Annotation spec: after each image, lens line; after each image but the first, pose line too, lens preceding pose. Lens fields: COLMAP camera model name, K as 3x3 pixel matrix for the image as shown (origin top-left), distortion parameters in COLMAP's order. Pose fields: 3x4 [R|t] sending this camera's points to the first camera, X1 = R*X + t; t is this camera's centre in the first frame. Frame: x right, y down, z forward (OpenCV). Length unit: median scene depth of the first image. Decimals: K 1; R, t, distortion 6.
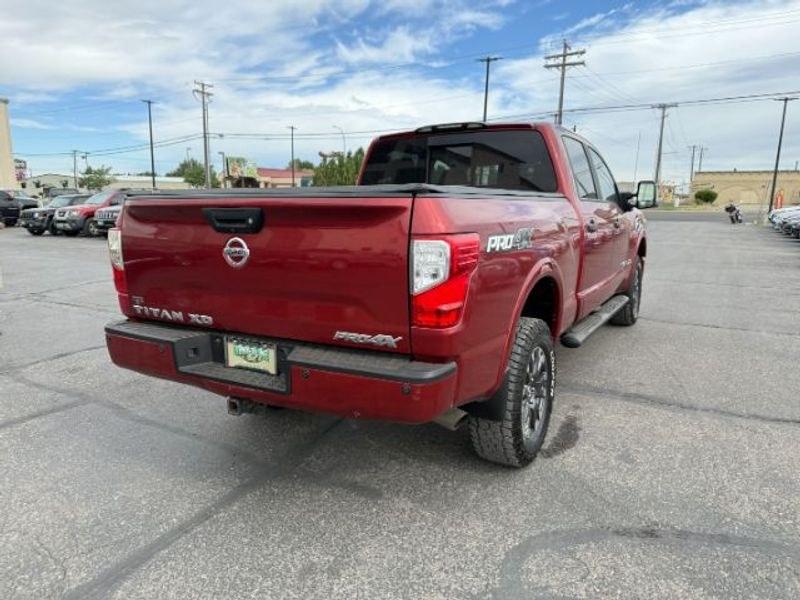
lens RADIAL K [[569.6, 0, 403.1], [0, 569.6, 301.4], [0, 0, 1]] dist [0.064928, -0.087500]
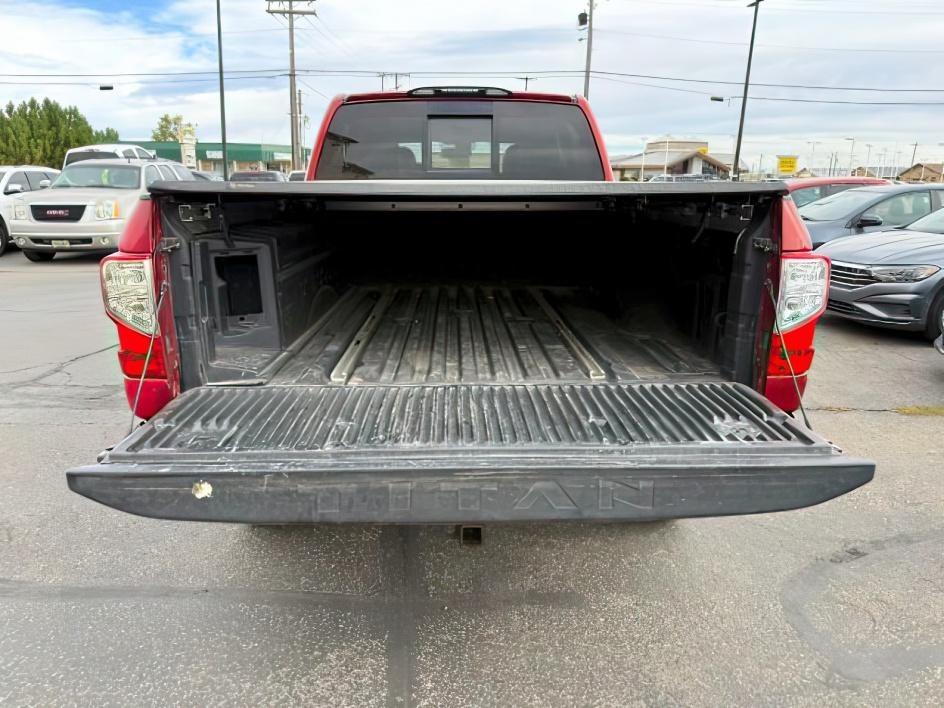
lens RADIAL K [[673.2, 0, 463.4], [0, 673.2, 353.7], [0, 0, 1]] dist [0.007977, -0.006470]
pose [[0.858232, -0.119691, 0.499112, -0.556052], [0.079768, 0.991718, 0.100659, -0.076894], [-0.507026, -0.046576, 0.860671, 0.326212]]
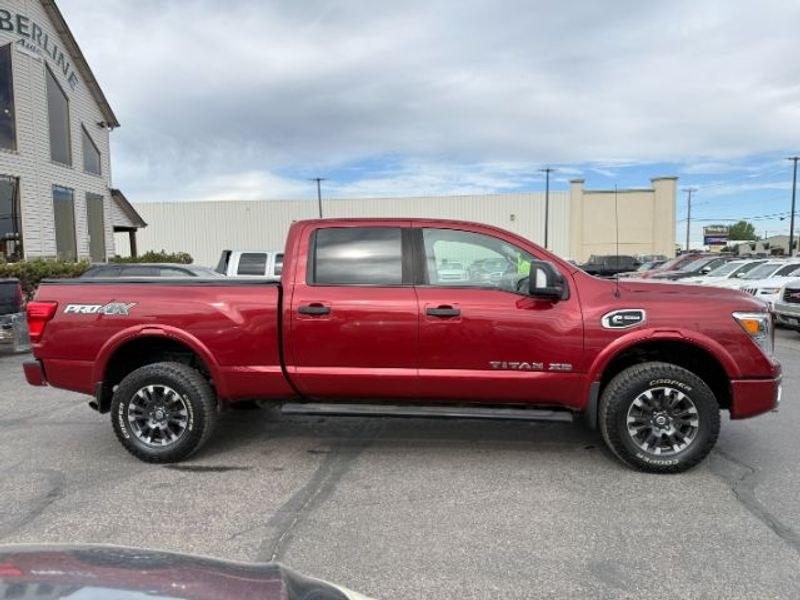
lens RADIAL K [[566.9, 0, 397.4], [0, 566.9, 298.1], [0, 0, 1]] dist [0.063960, -0.085662]
pose [[0.382513, 0.049753, -0.922610, 1.917909], [-0.149137, 0.988780, -0.008511, -0.230265], [0.911834, 0.140851, 0.385641, 1.011916]]
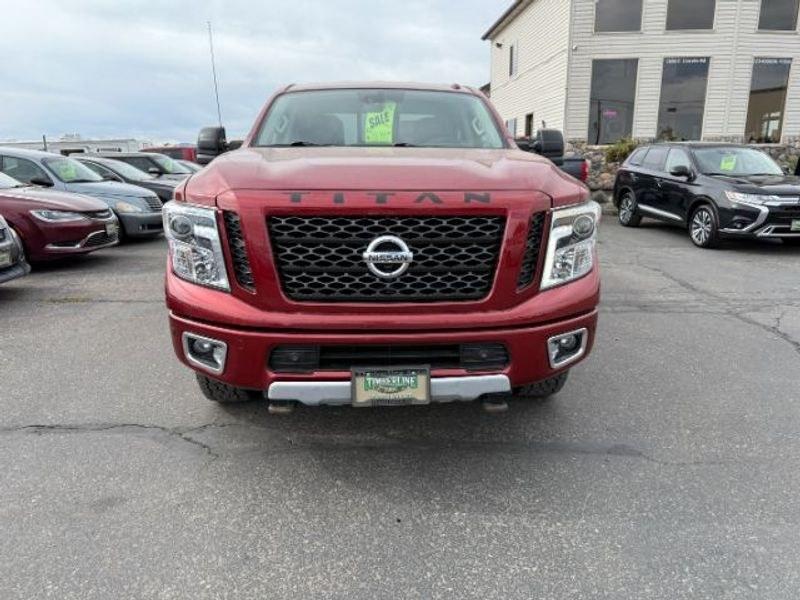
lens RADIAL K [[566.9, 0, 397.4], [0, 566.9, 298.1], [0, 0, 1]] dist [0.063960, -0.085662]
pose [[-0.849599, 0.127849, -0.511699, 1.130222], [-0.089795, 0.920951, 0.379192, -0.556058], [0.519729, 0.368109, -0.770959, 3.231239]]
